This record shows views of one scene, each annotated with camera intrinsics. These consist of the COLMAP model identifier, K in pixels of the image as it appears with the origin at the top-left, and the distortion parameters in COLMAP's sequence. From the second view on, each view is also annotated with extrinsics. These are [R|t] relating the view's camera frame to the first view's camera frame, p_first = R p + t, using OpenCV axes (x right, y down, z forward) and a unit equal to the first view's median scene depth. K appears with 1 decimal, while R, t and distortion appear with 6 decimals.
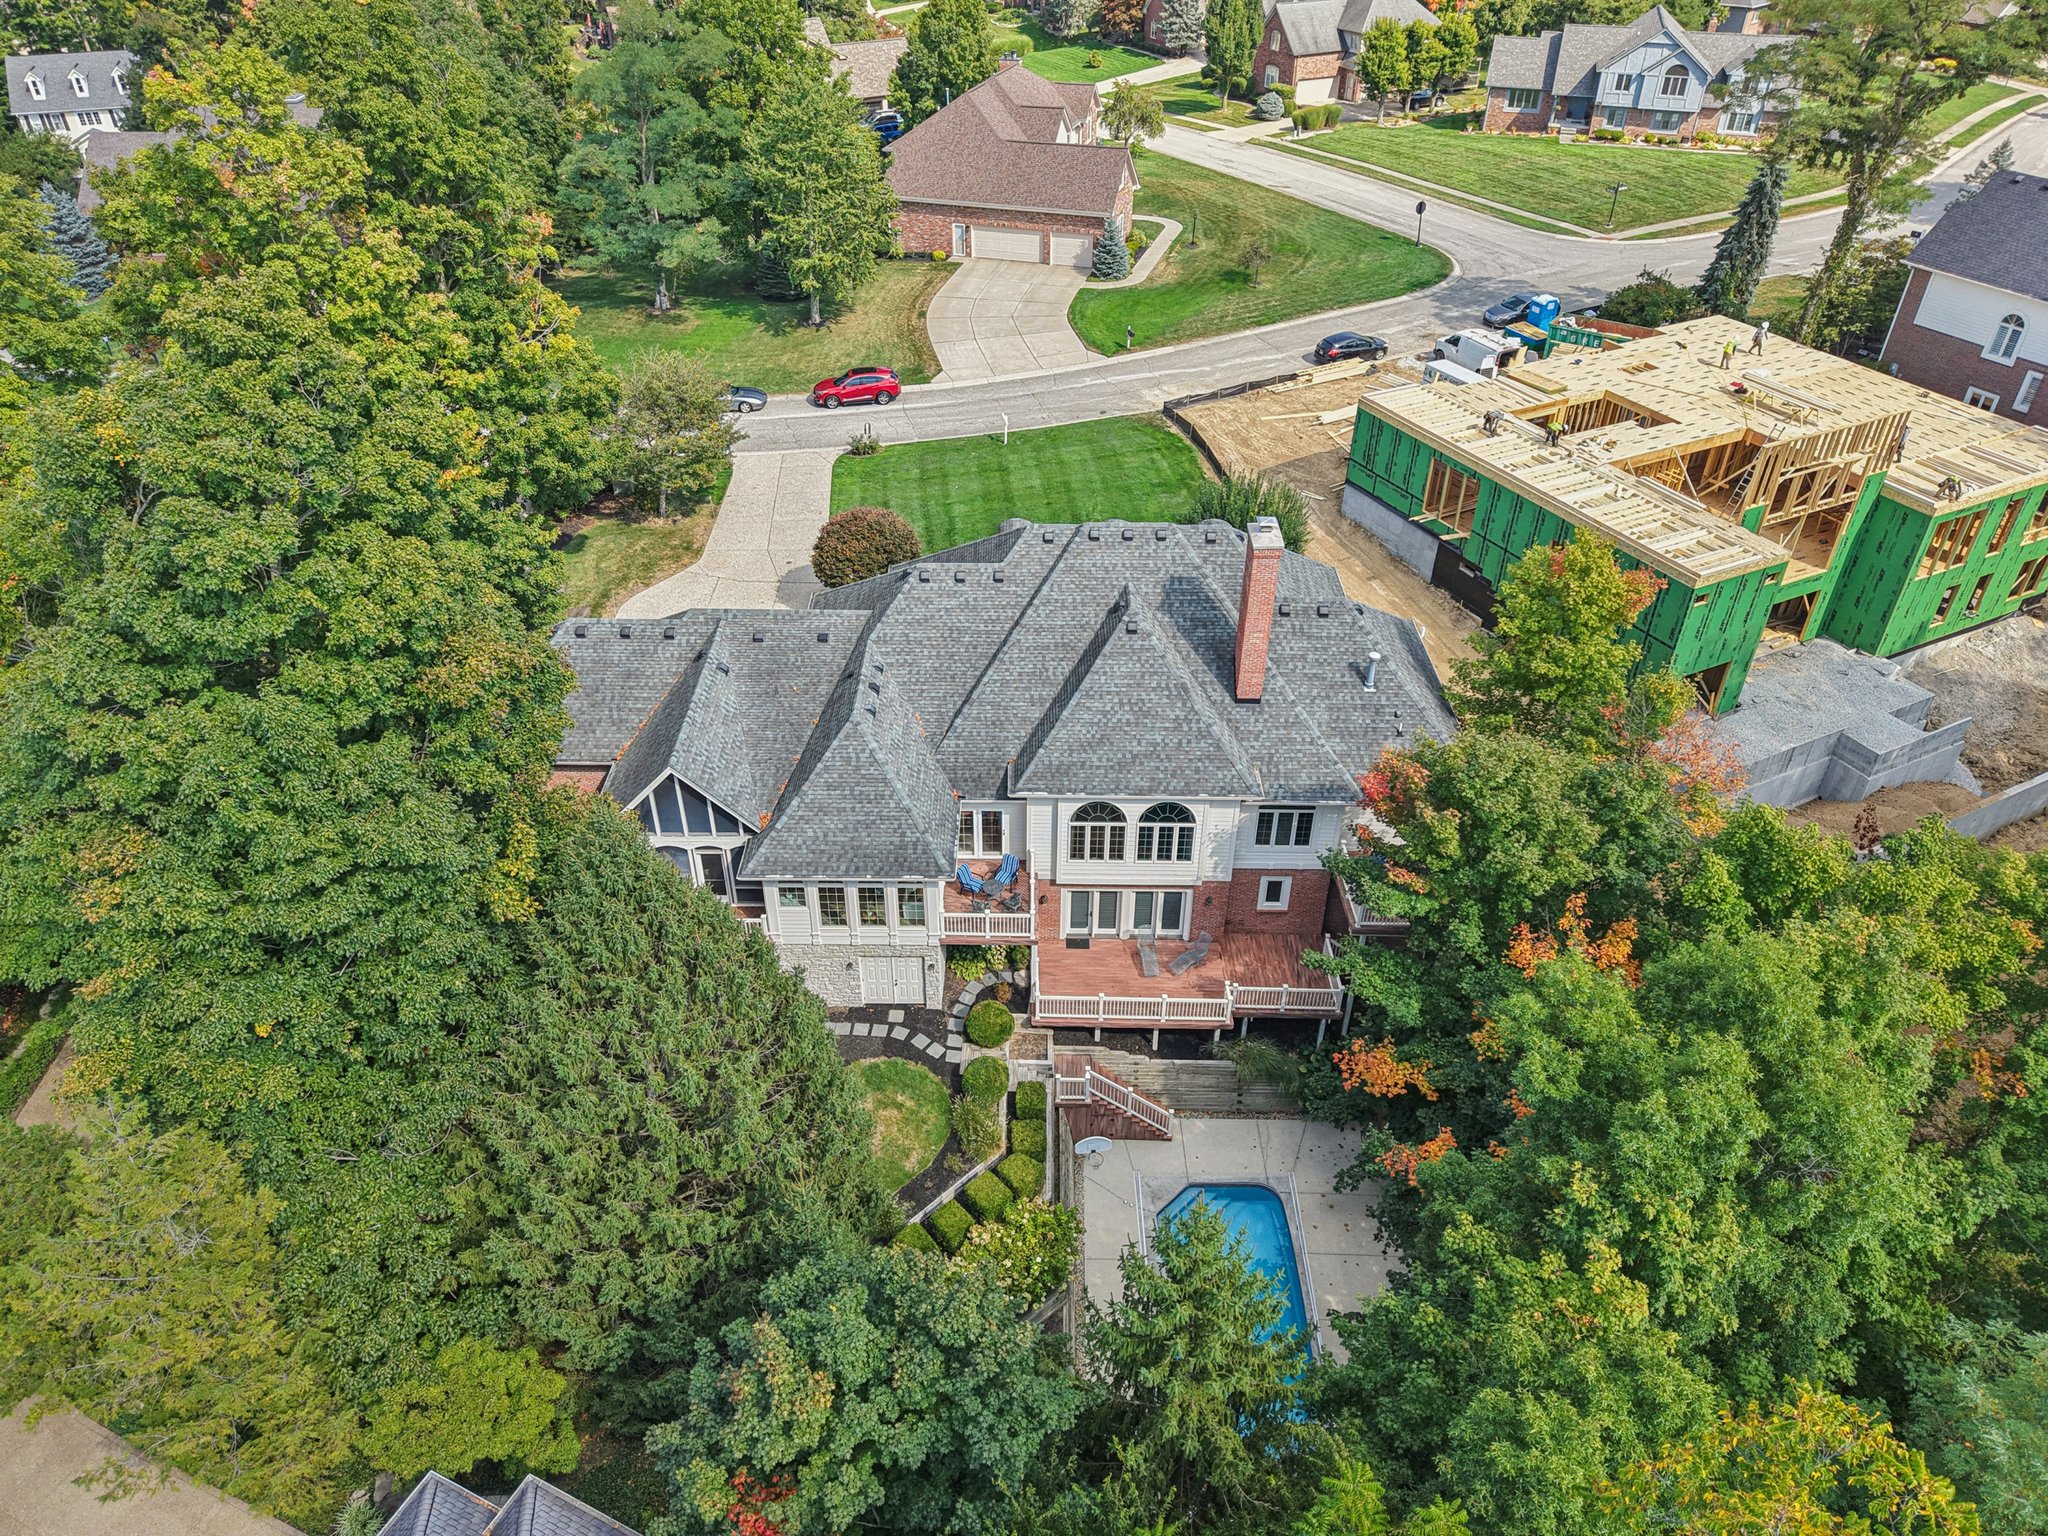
lens RADIAL K [[1416.7, 0, 1015.0], [0, 1416.7, 773.6], [0, 0, 1]] dist [0.022071, -0.023695]
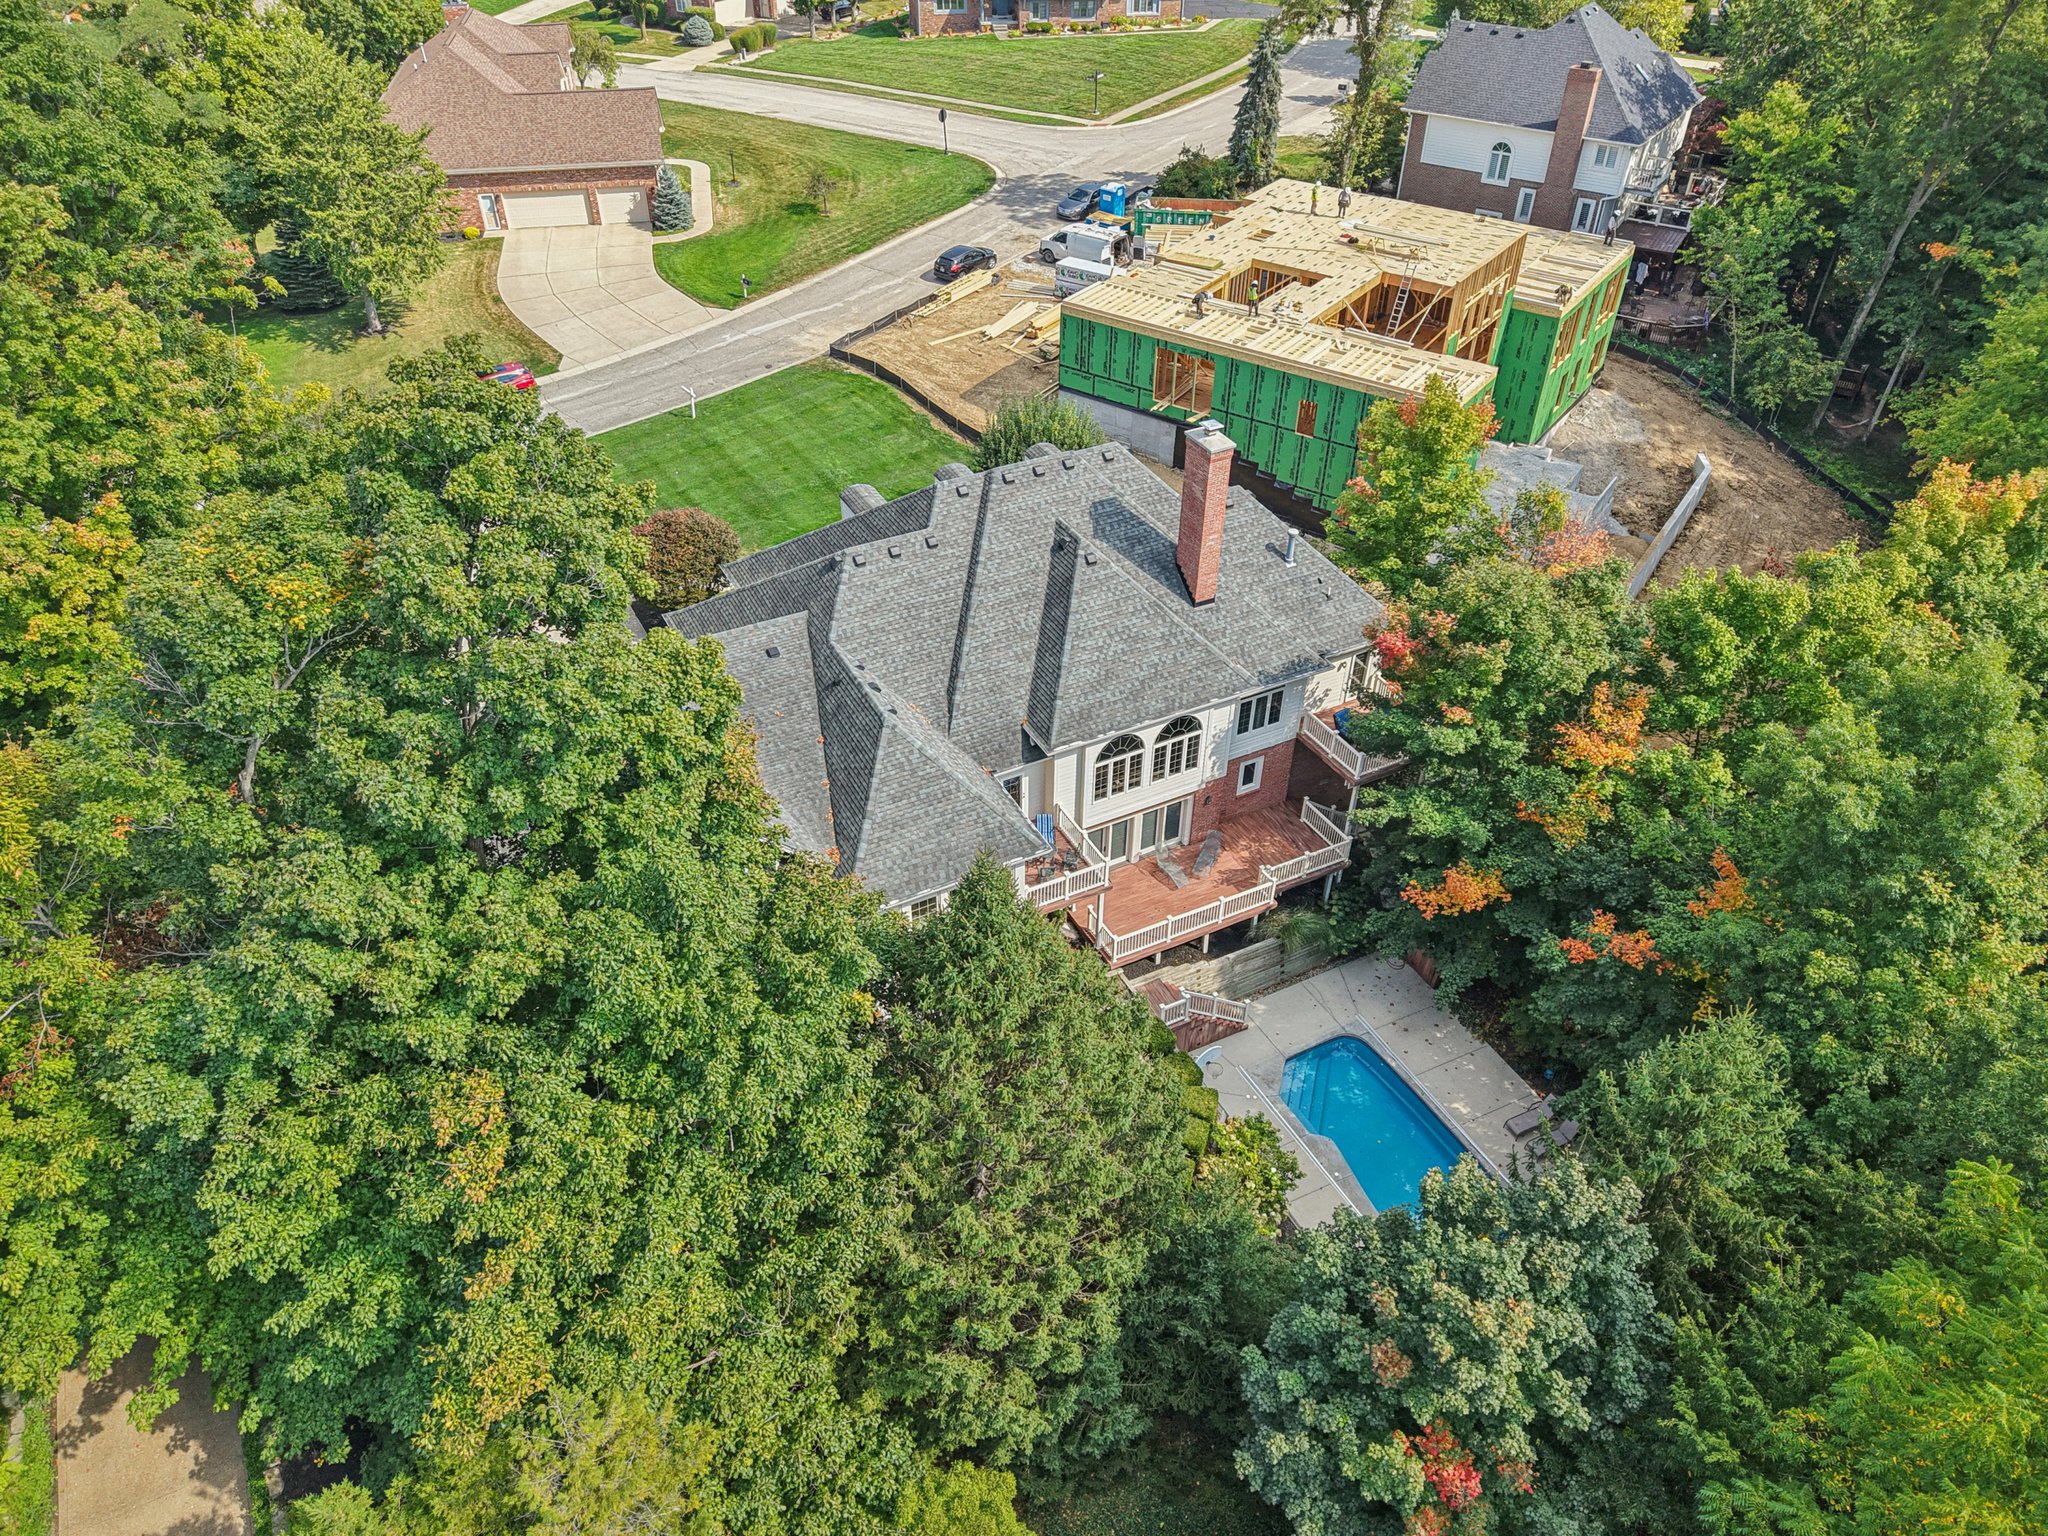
lens RADIAL K [[1416.7, 0, 1015.0], [0, 1416.7, 773.6], [0, 0, 1]] dist [0.022071, -0.023695]
pose [[0.881465, -0.291124, 0.371843, -0.228704], [0.274047, 0.956577, 0.099289, -0.043943], [-0.384602, 0.014383, 0.922971, 0.062575]]
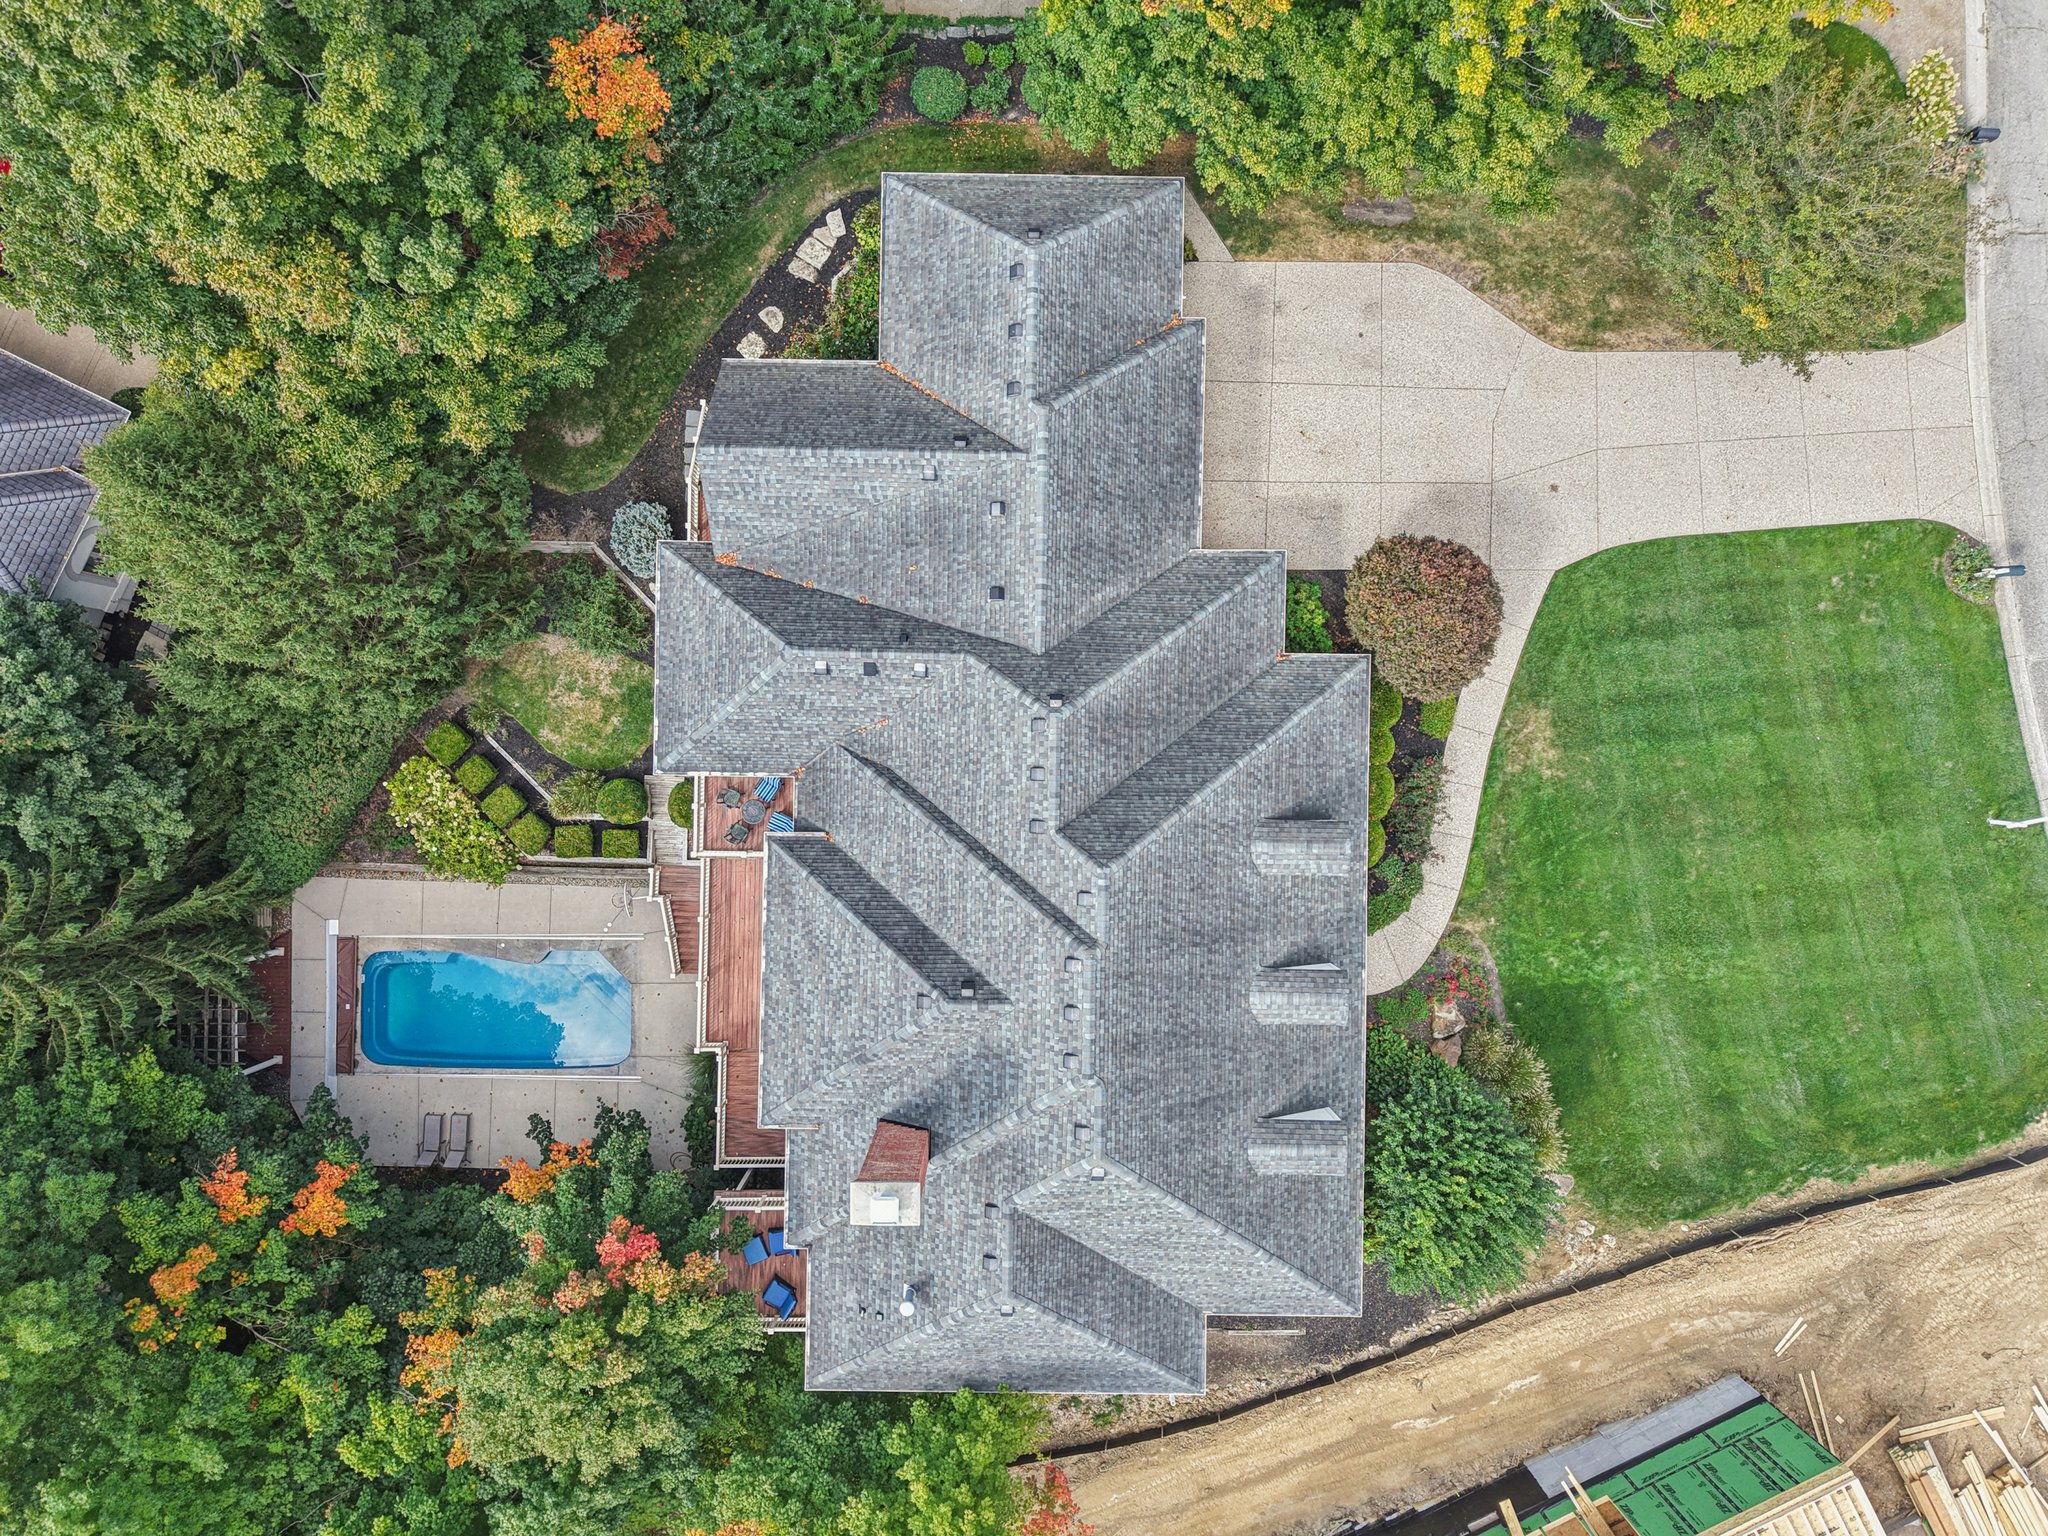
lens RADIAL K [[1416.7, 0, 1015.0], [0, 1416.7, 773.6], [0, 0, 1]] dist [0.022071, -0.023695]
pose [[0.006393, 0.999976, 0.002652, -0.027815], [-0.588193, 0.001616, 0.808719, -0.444667], [0.808696, -0.006730, 0.588189, 0.355130]]
